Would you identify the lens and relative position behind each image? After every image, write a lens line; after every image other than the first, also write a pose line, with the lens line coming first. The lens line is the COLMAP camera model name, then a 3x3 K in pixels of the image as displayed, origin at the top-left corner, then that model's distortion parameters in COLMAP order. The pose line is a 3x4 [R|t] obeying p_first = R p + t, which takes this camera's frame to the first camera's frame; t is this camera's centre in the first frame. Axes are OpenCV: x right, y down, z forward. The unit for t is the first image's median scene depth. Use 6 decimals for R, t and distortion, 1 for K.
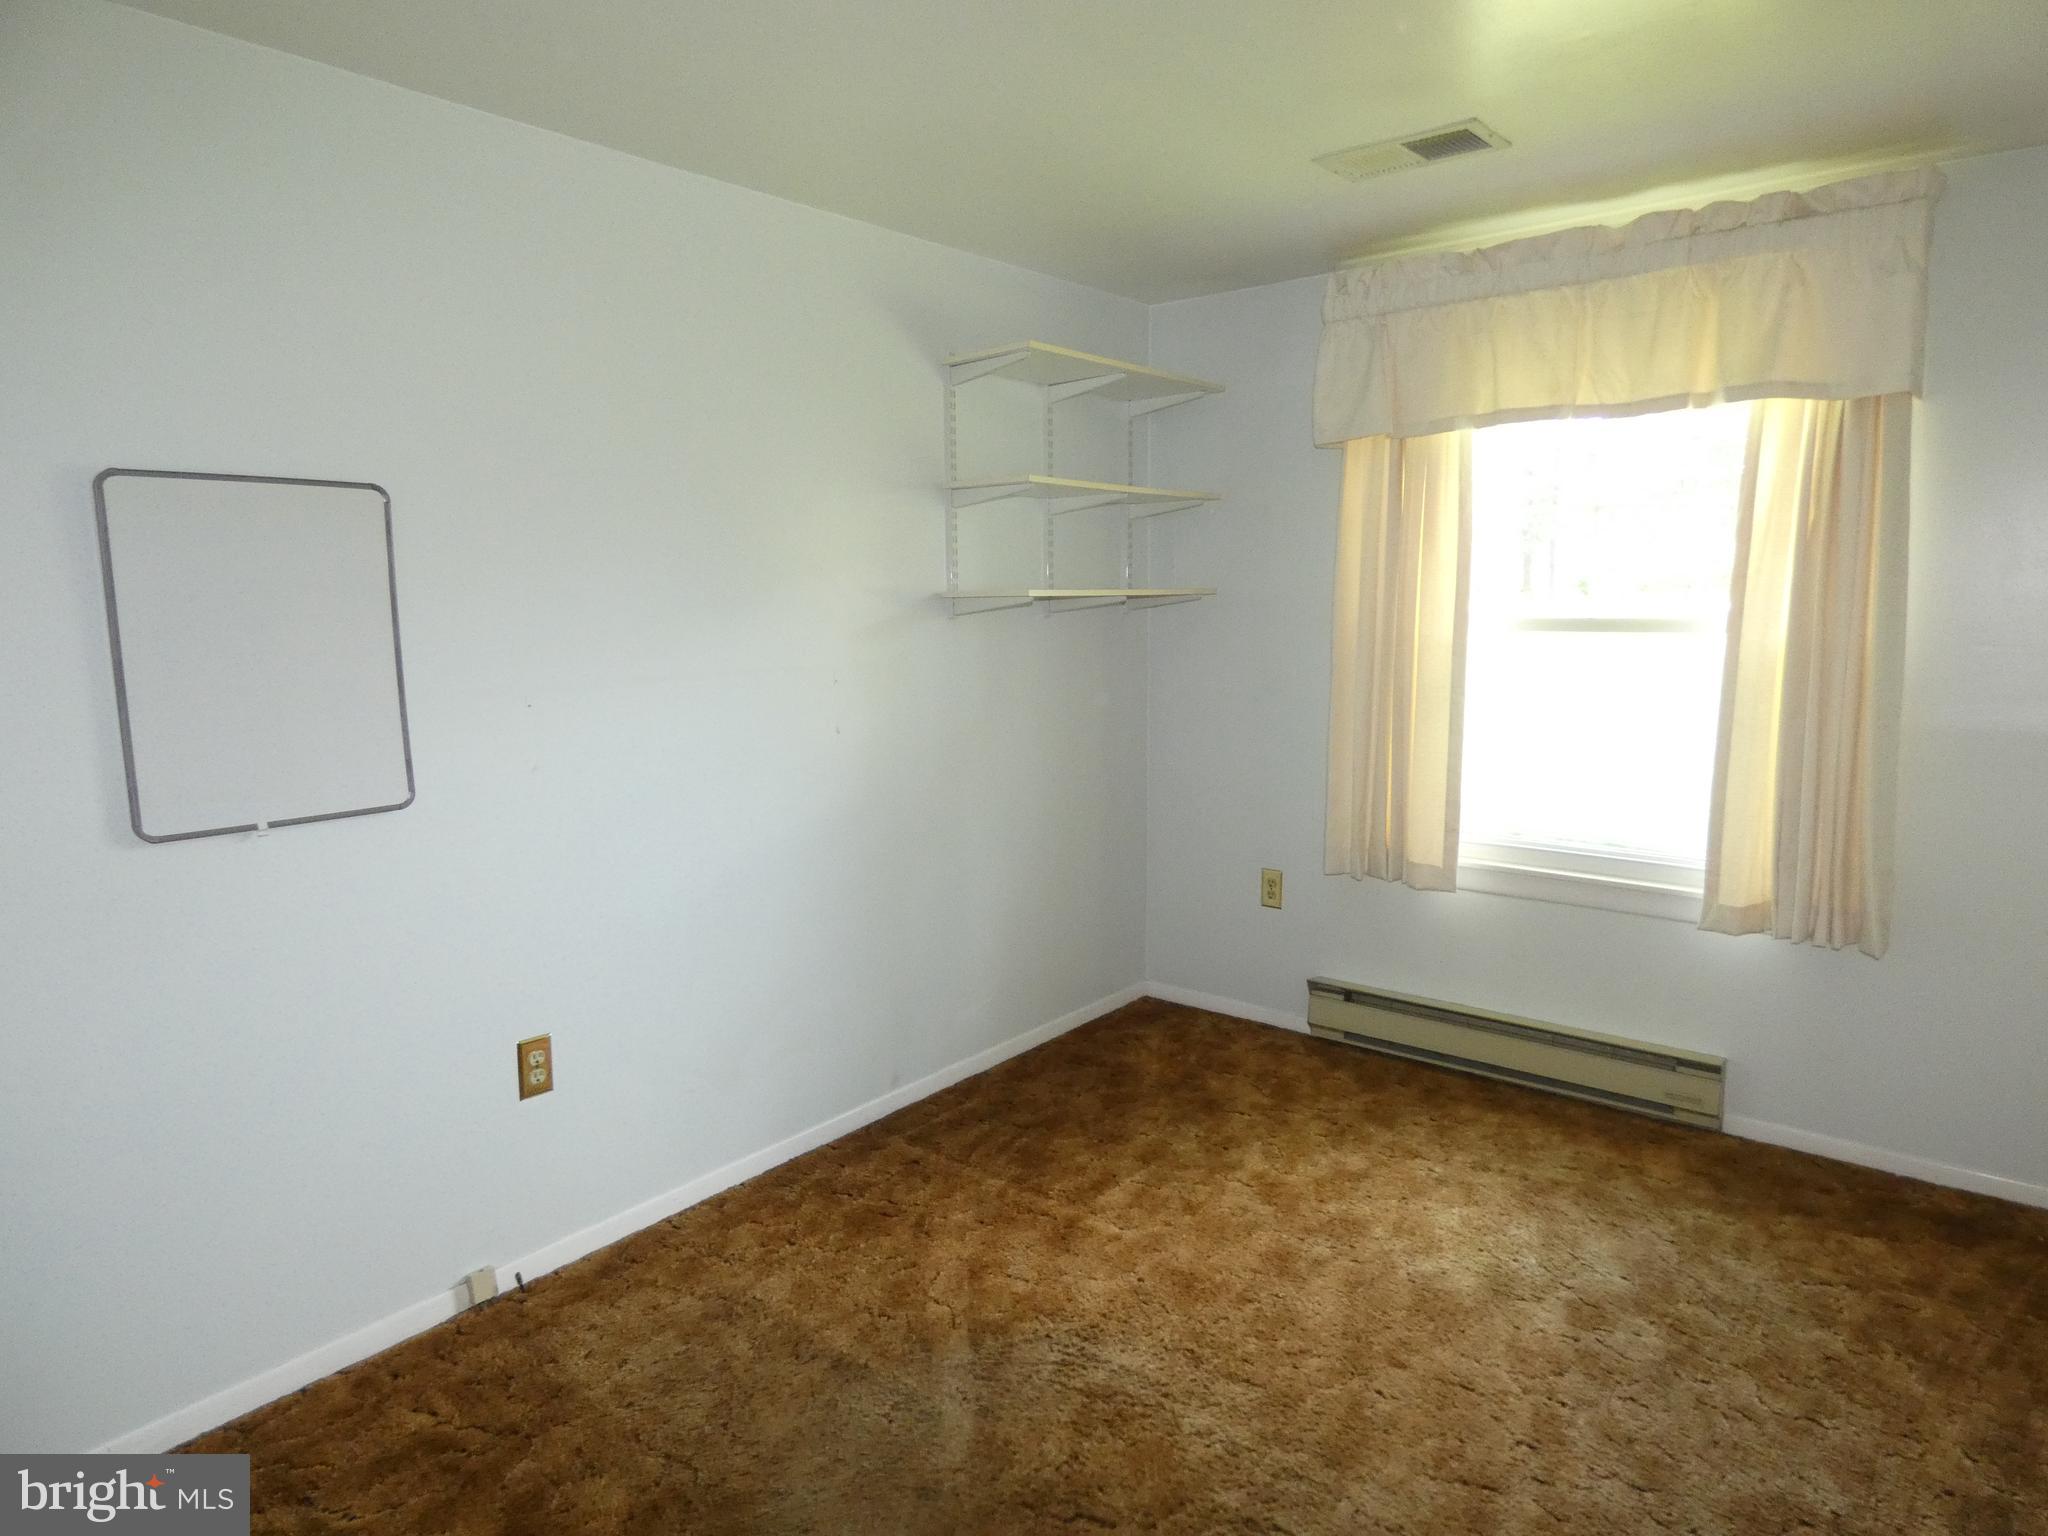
lens RADIAL K [[1212.5, 0, 1035.4], [0, 1212.5, 760.1], [0, 0, 1]] dist [-0.032350, 0.000374]
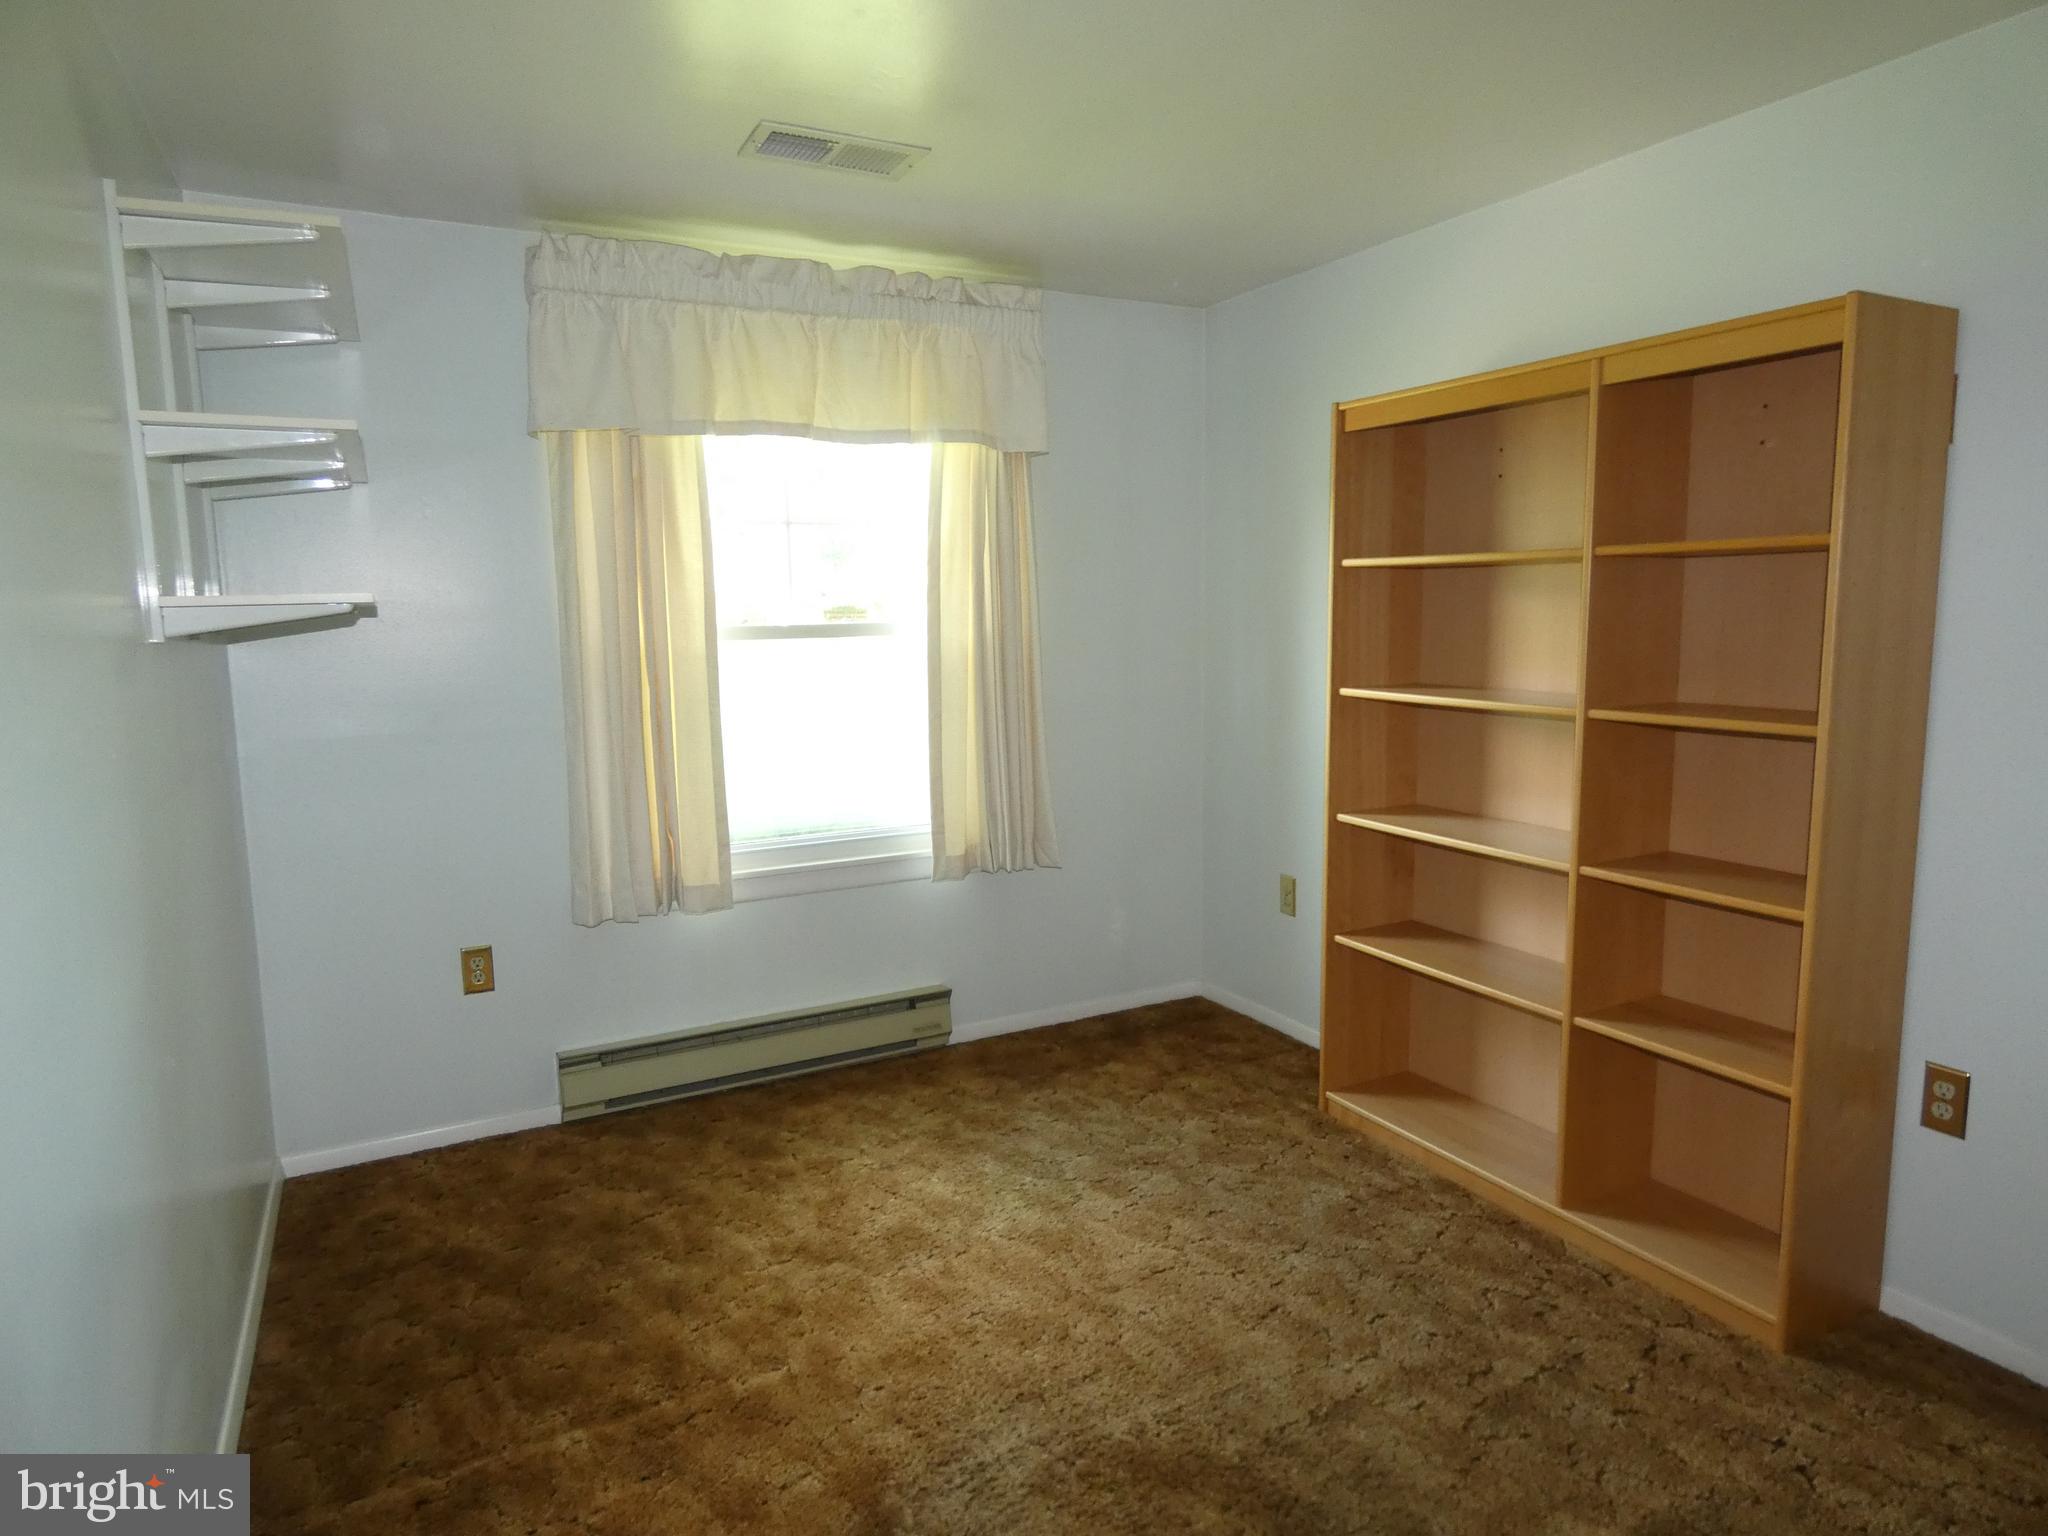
lens RADIAL K [[1216.8, 0, 1021.9], [0, 1216.8, 760.0], [0, 0, 1]] dist [-0.001663, -0.001310]
pose [[0.388878, -0.114676, 0.914124, -0.507595], [0.141853, 0.987844, 0.063578, -0.042606], [-0.910303, 0.104948, 0.400418, 0.424456]]
